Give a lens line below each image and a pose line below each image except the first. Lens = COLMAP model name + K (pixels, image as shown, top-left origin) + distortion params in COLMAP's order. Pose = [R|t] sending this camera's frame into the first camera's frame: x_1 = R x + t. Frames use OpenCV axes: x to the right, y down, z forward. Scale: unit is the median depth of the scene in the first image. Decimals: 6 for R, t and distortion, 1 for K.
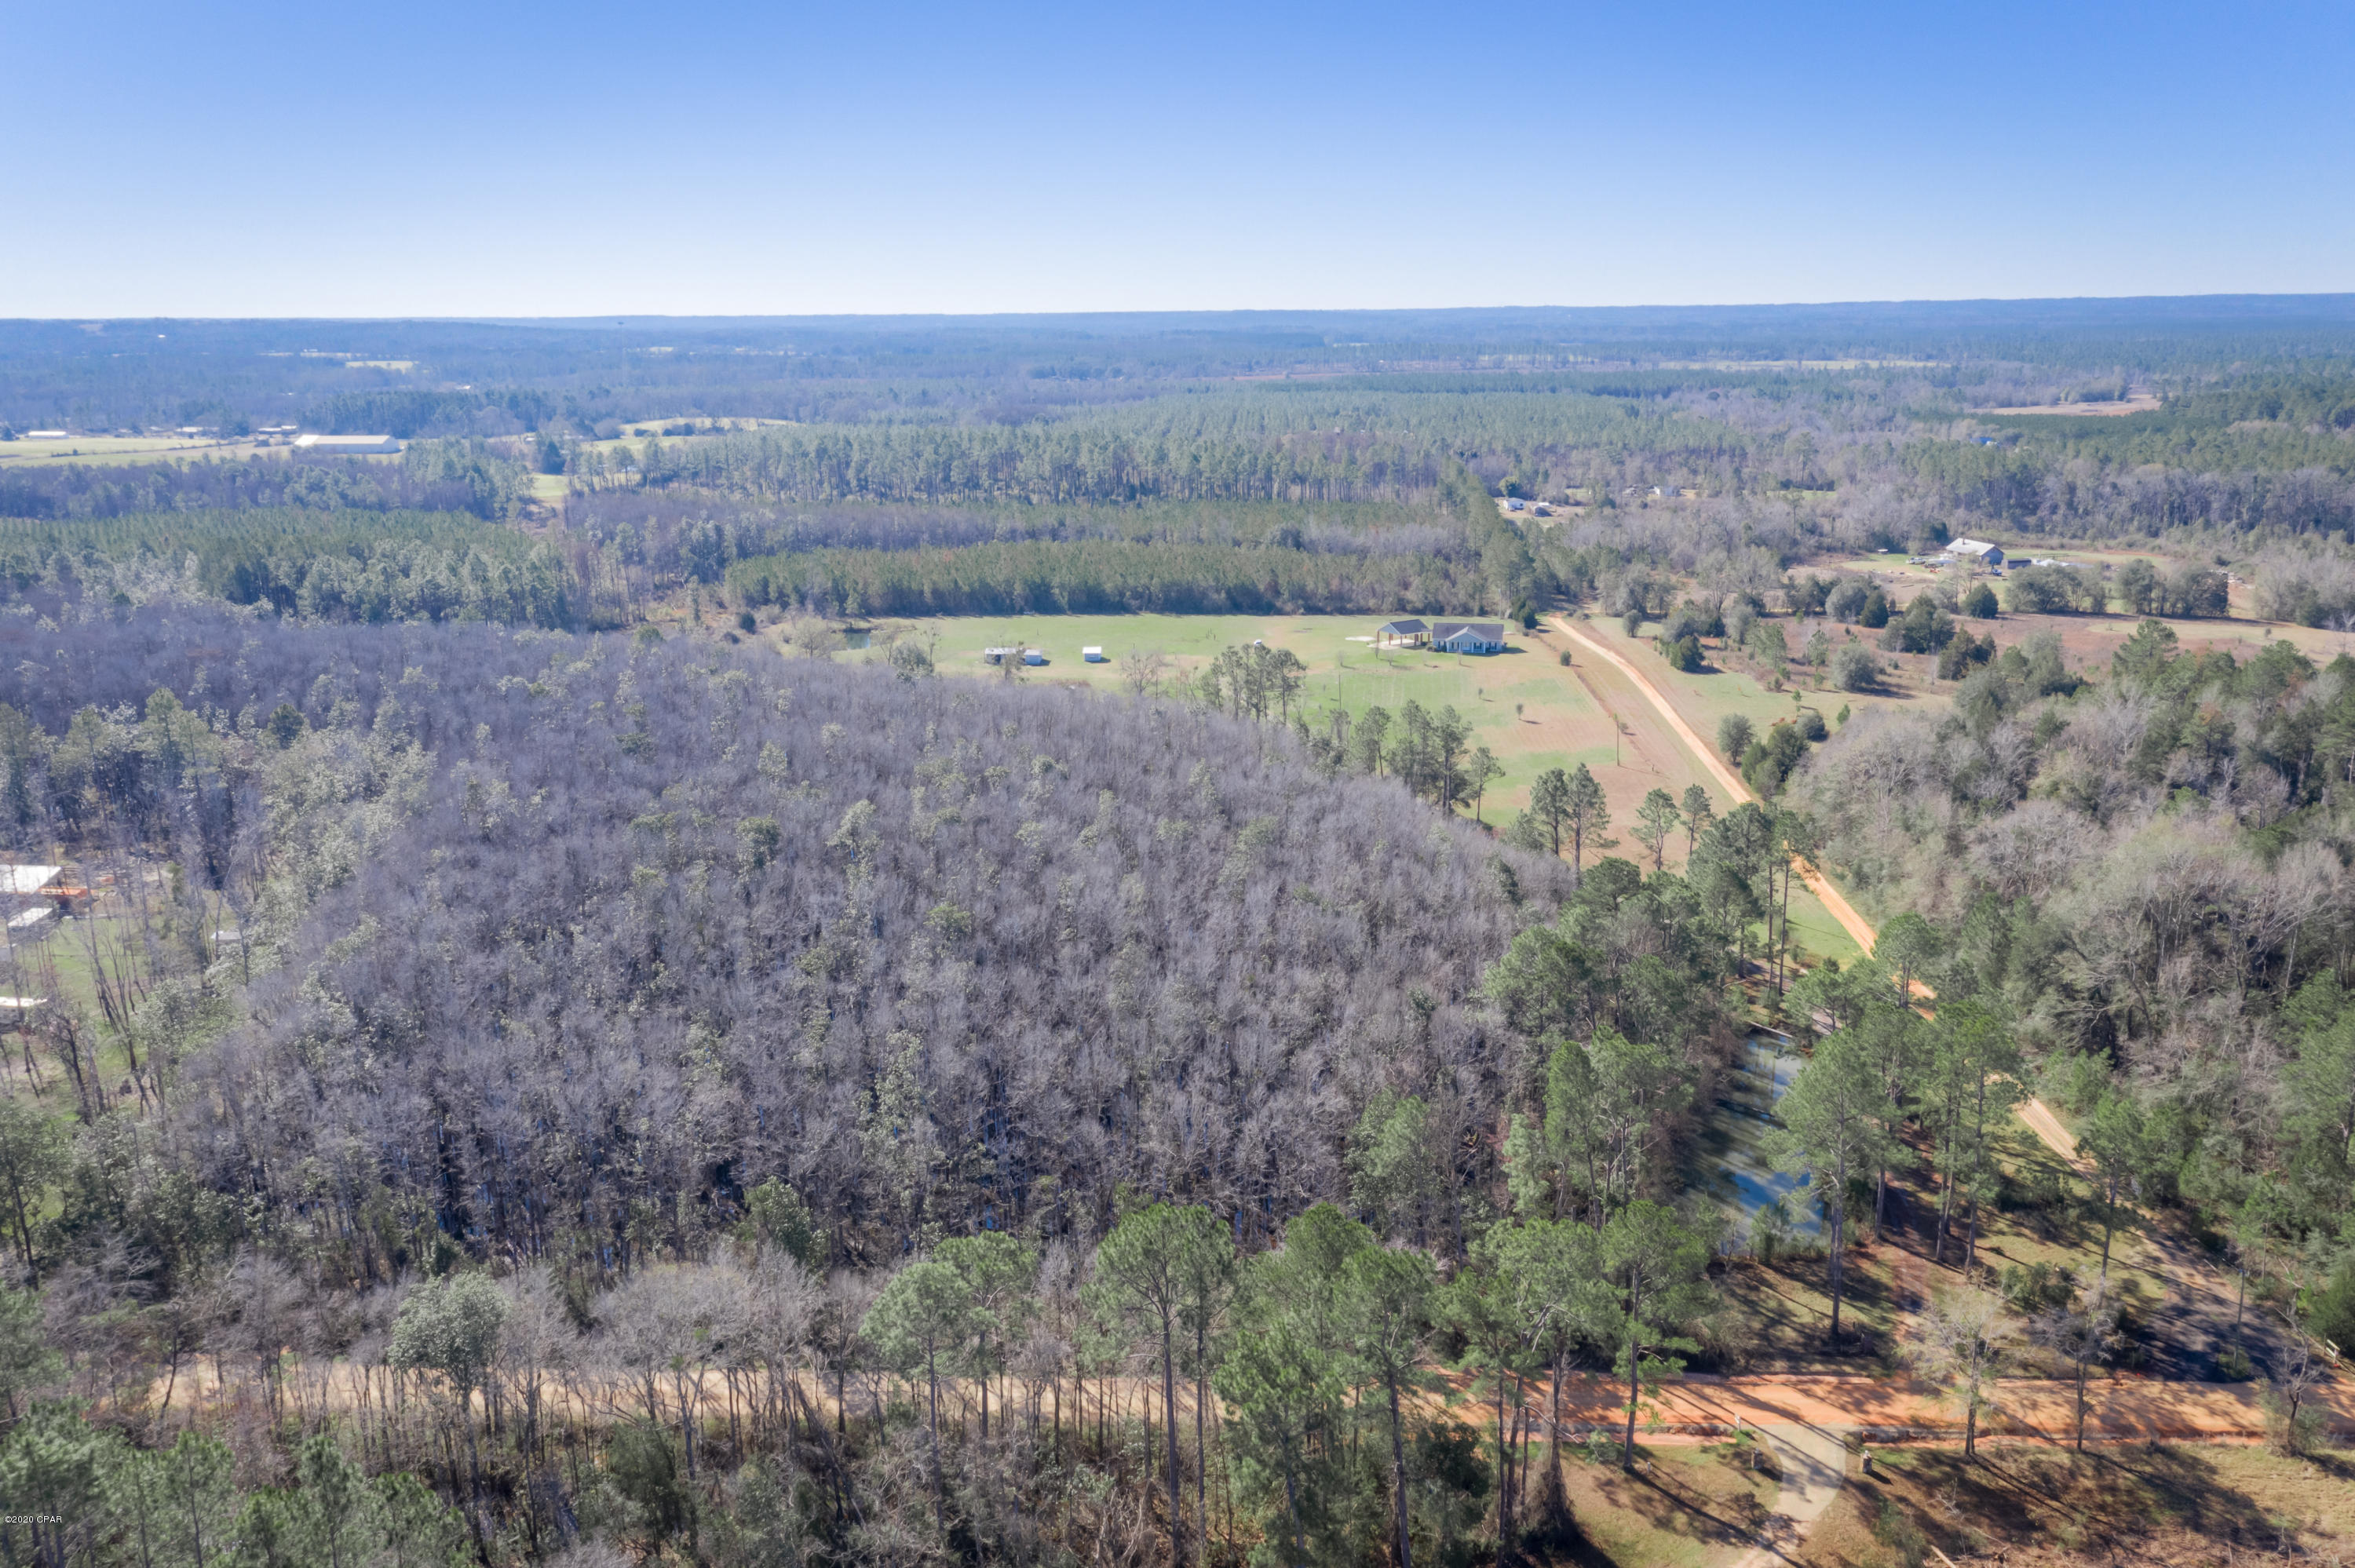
lens RADIAL K [[1833.7, 0, 1177.5], [0, 1833.7, 784.0], [0, 0, 1]] dist [0.004488, 0.010521]
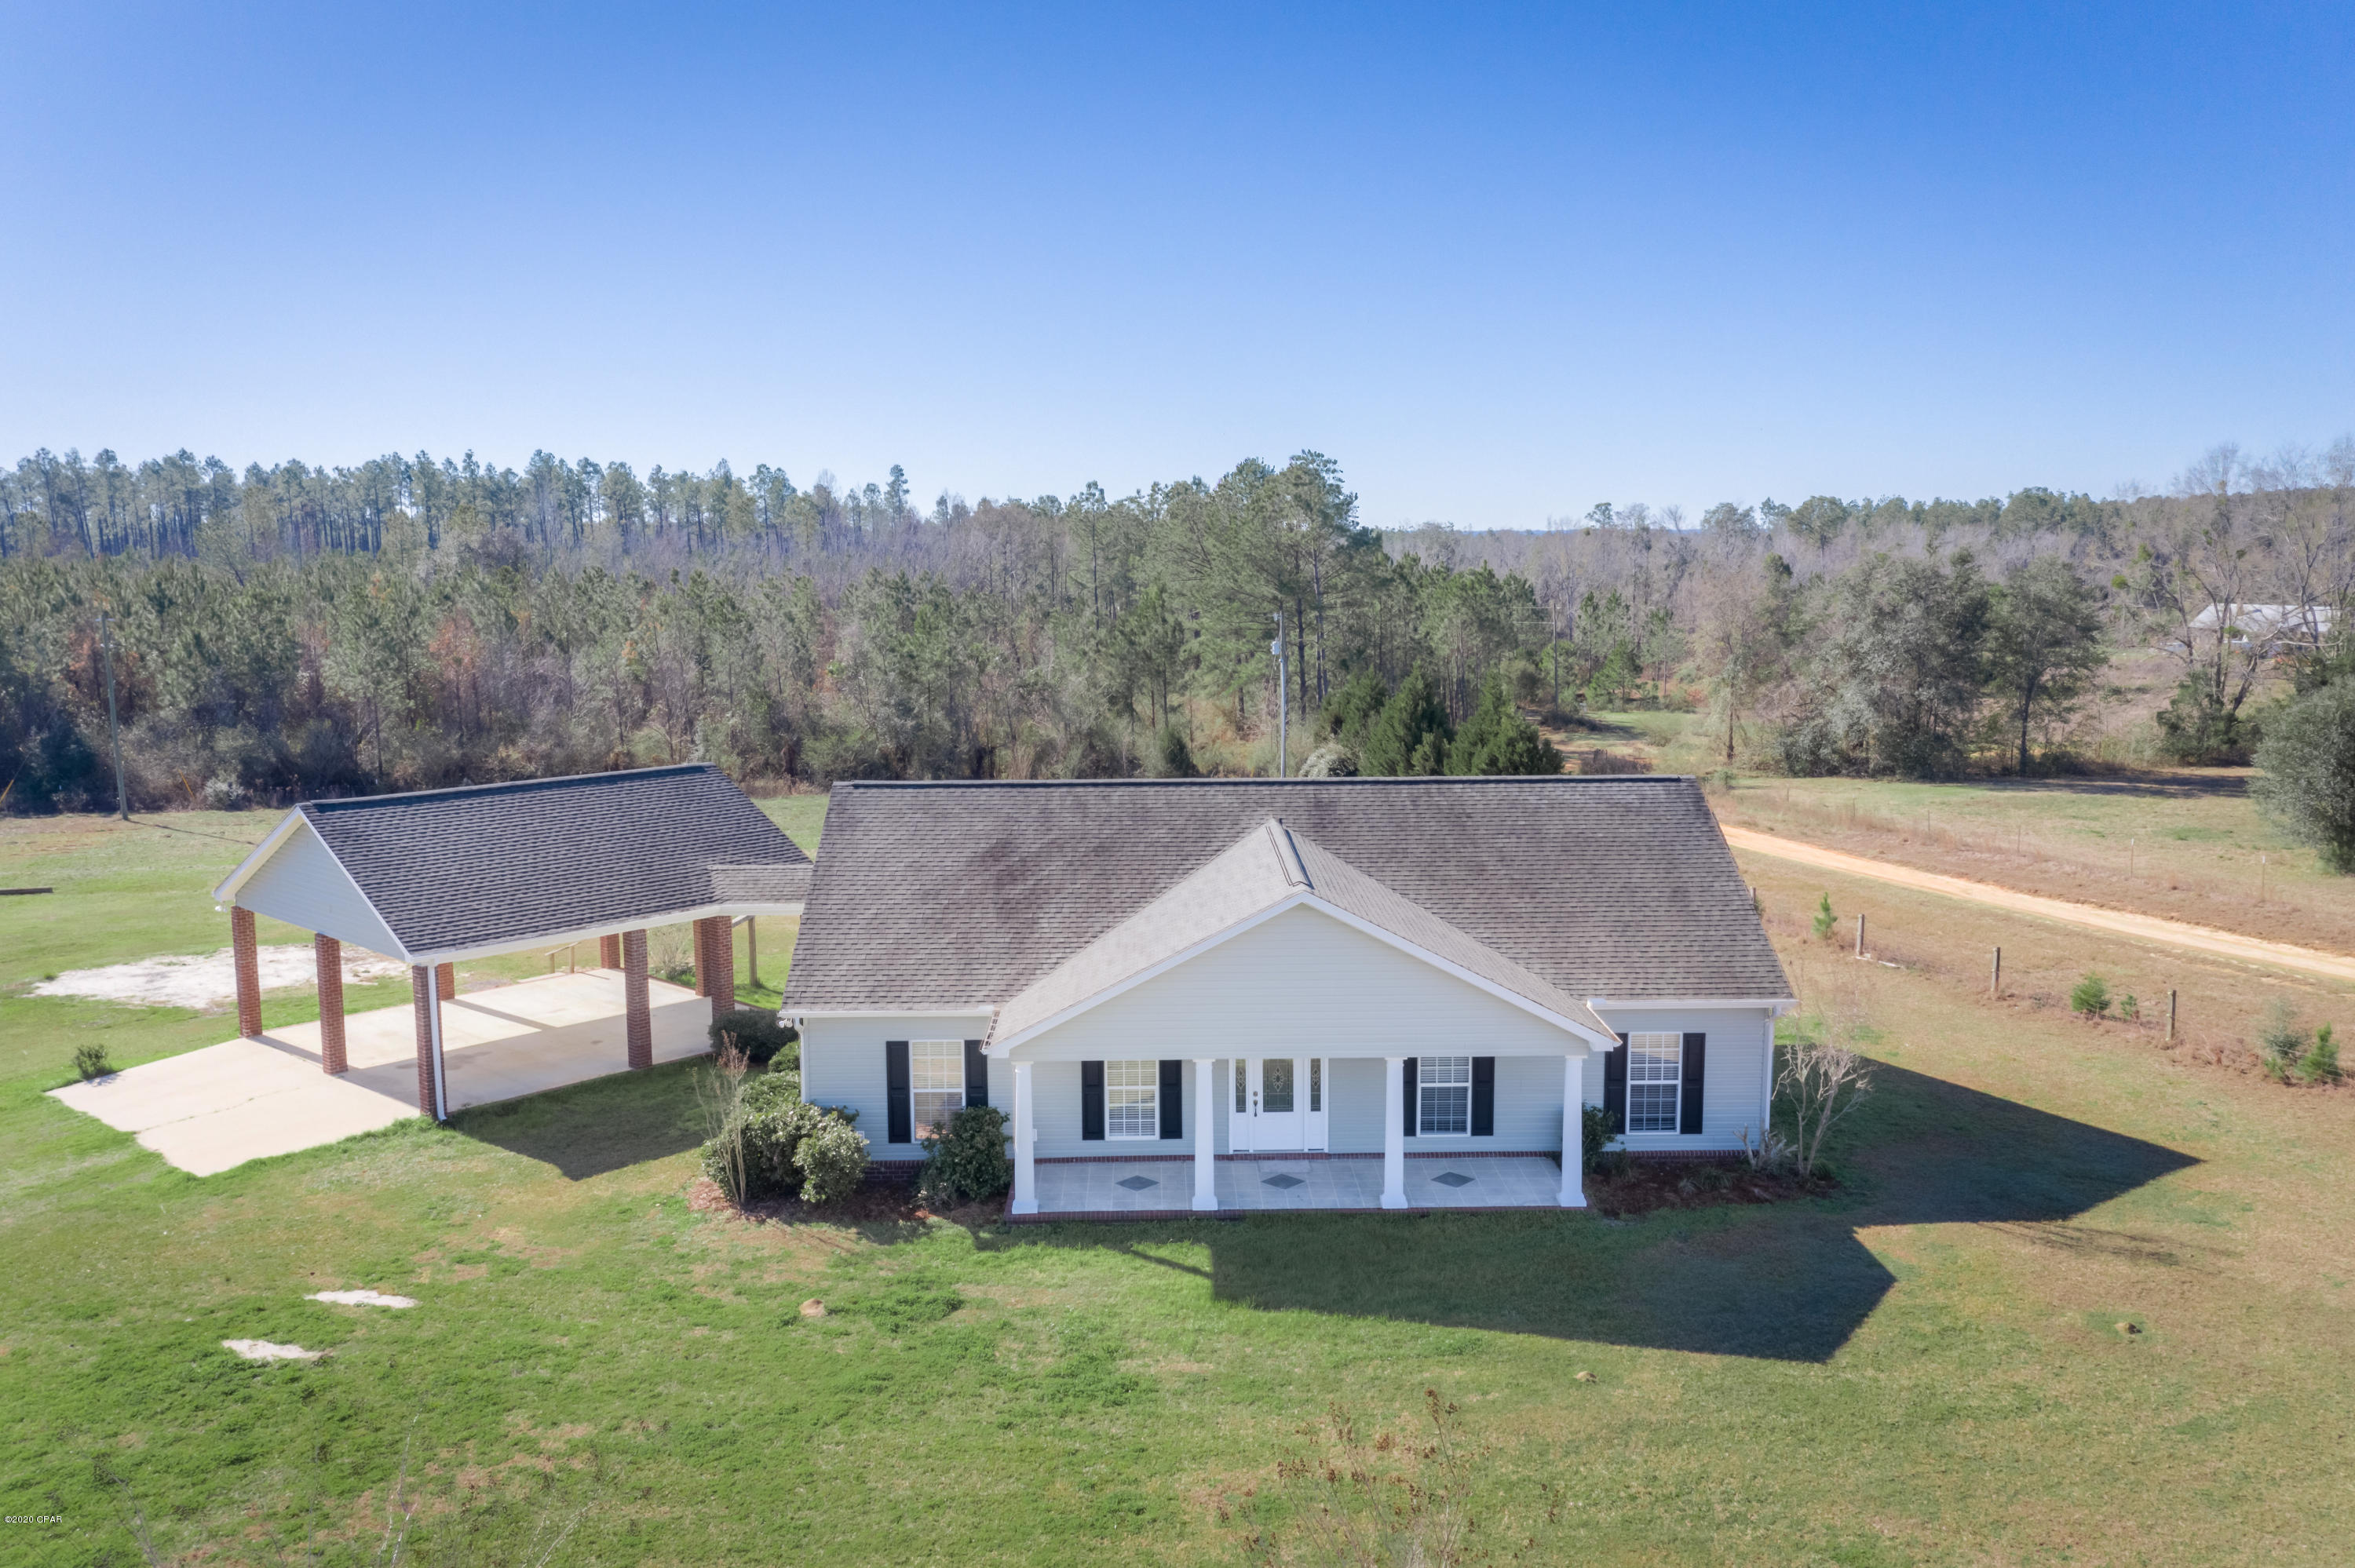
lens RADIAL K [[1833.7, 0, 1177.5], [0, 1833.7, 784.0], [0, 0, 1]] dist [0.004488, 0.010521]
pose [[0.972171, -0.021769, 0.233260, 0.117993], [0.051078, 0.991416, -0.120359, -0.067460], [-0.228638, 0.128924, 0.964937, 0.795782]]
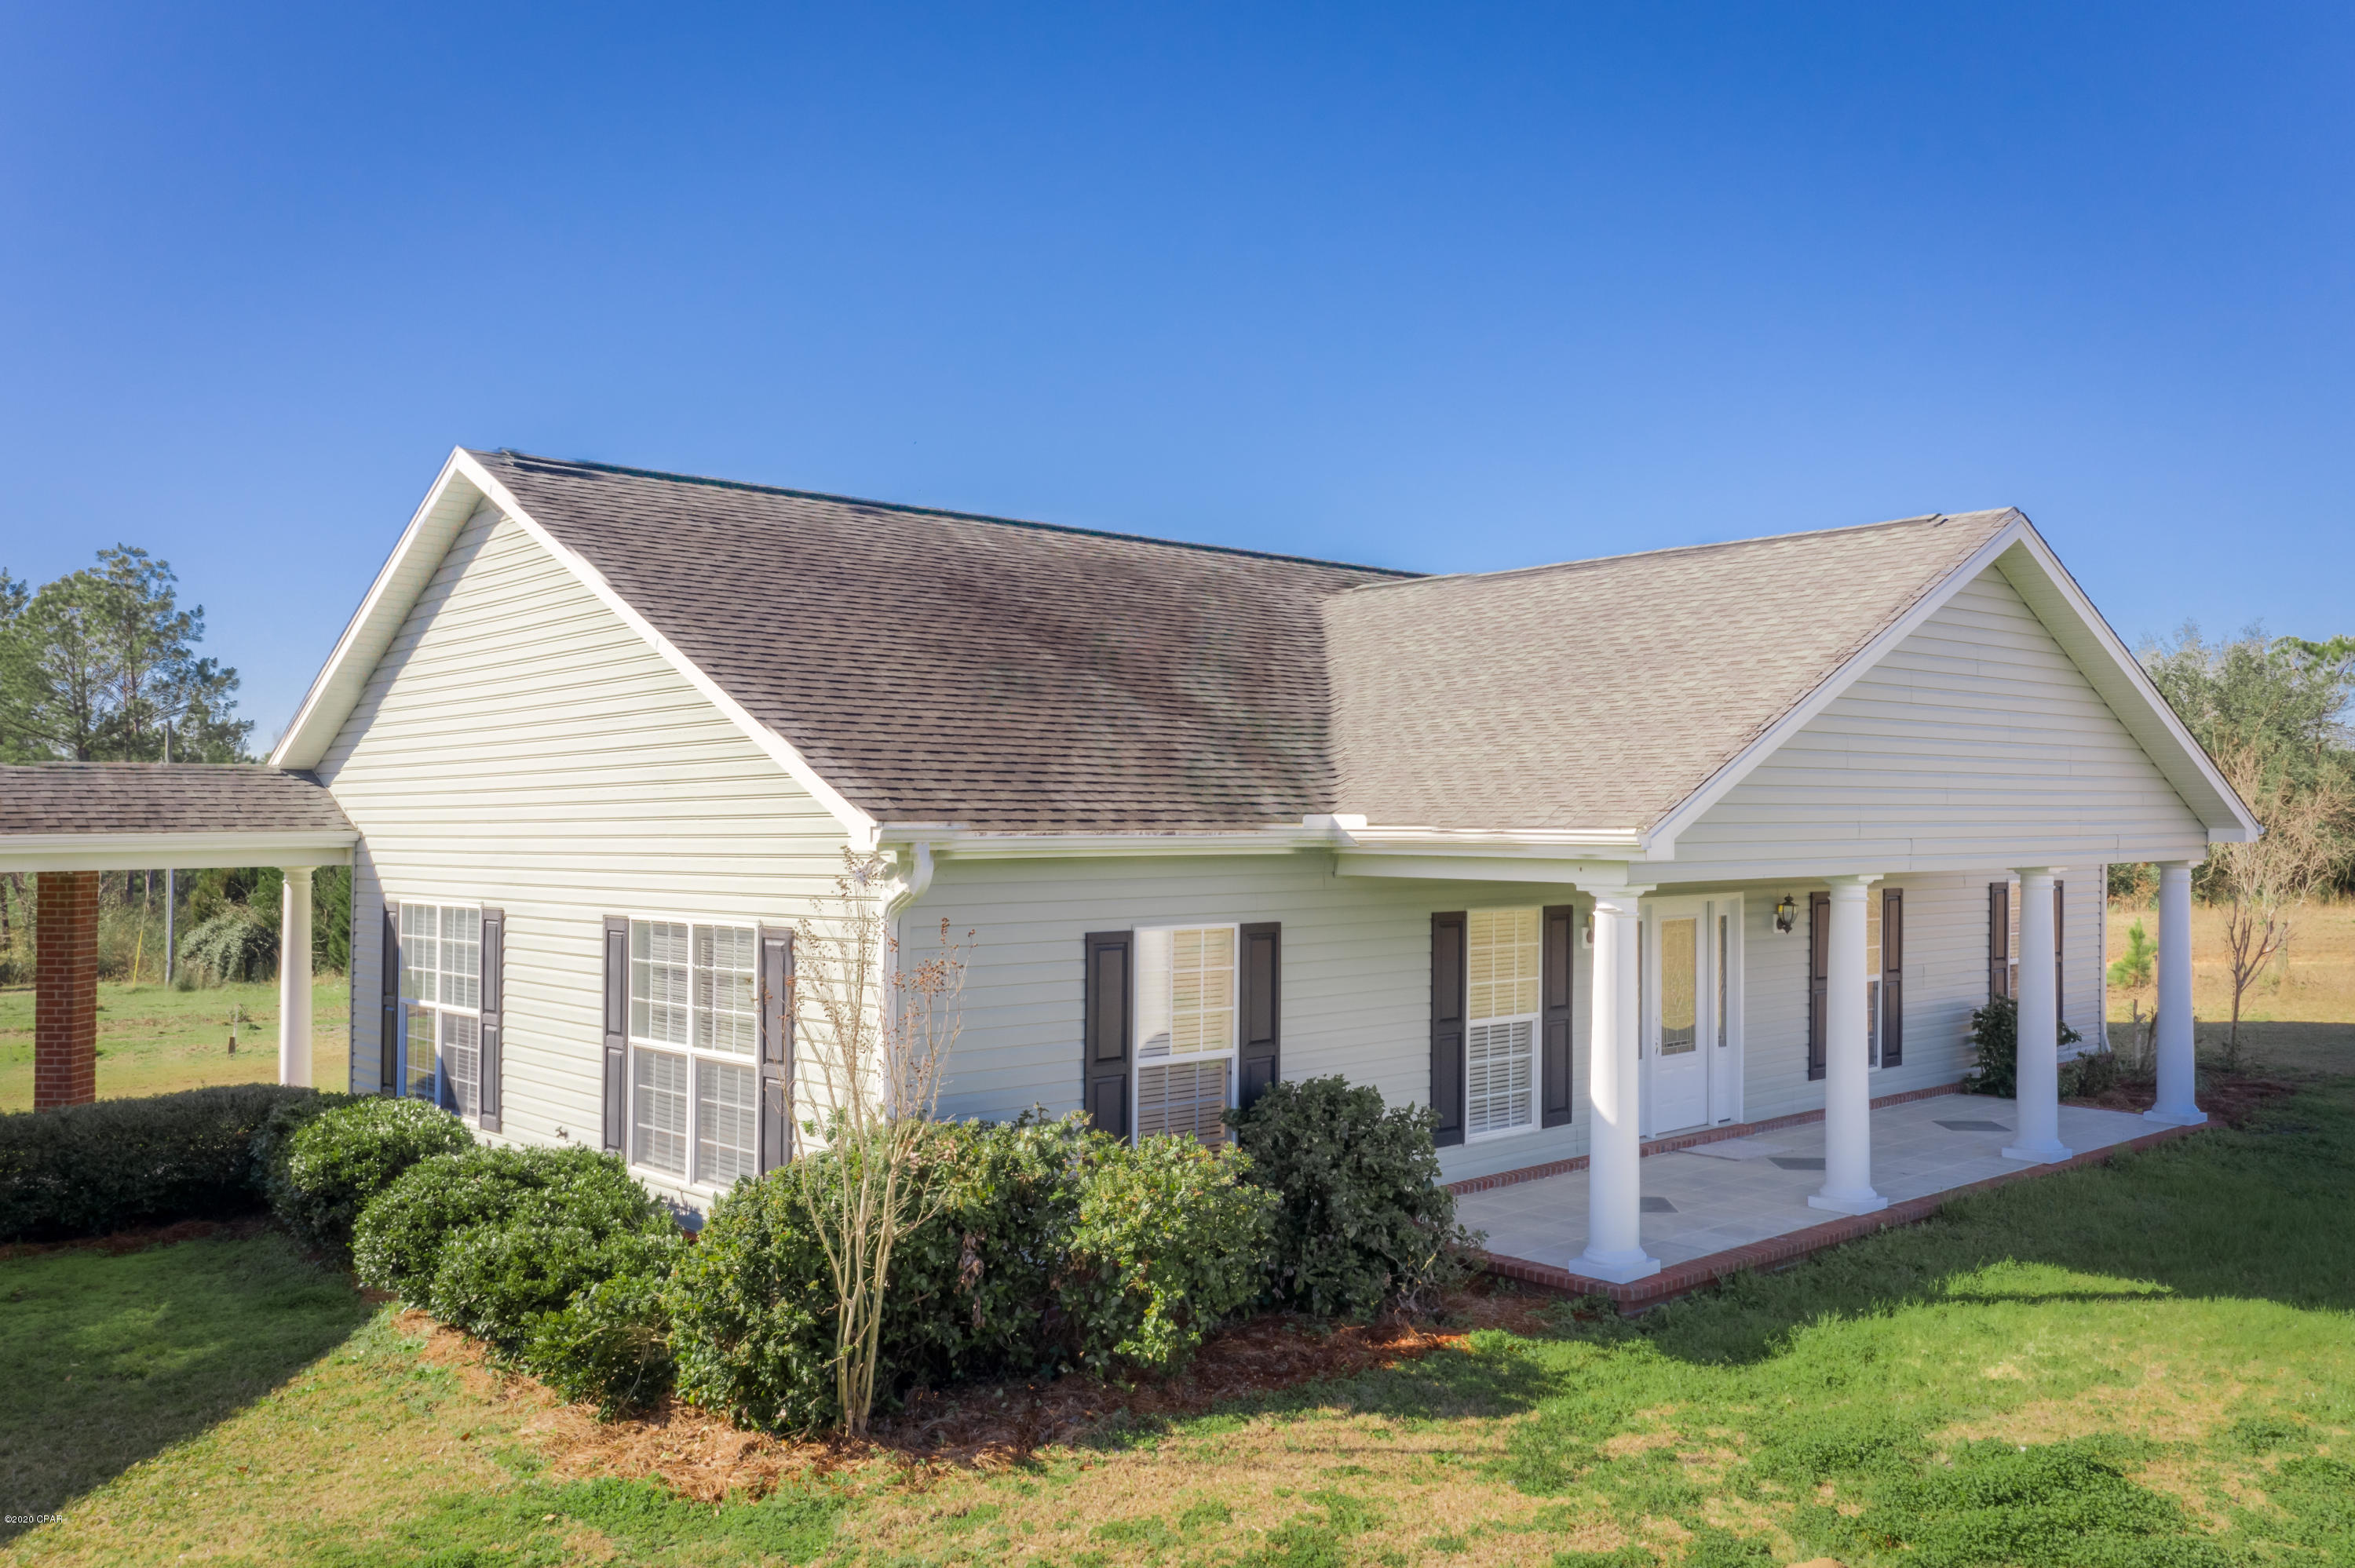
lens RADIAL K [[1833.7, 0, 1177.5], [0, 1833.7, 784.0], [0, 0, 1]] dist [0.004488, 0.010521]
pose [[0.555173, 0.048128, 0.830341, 0.105109], [0.201154, 0.960919, -0.190190, -0.064155], [-0.807044, 0.272615, 0.523795, 0.842586]]
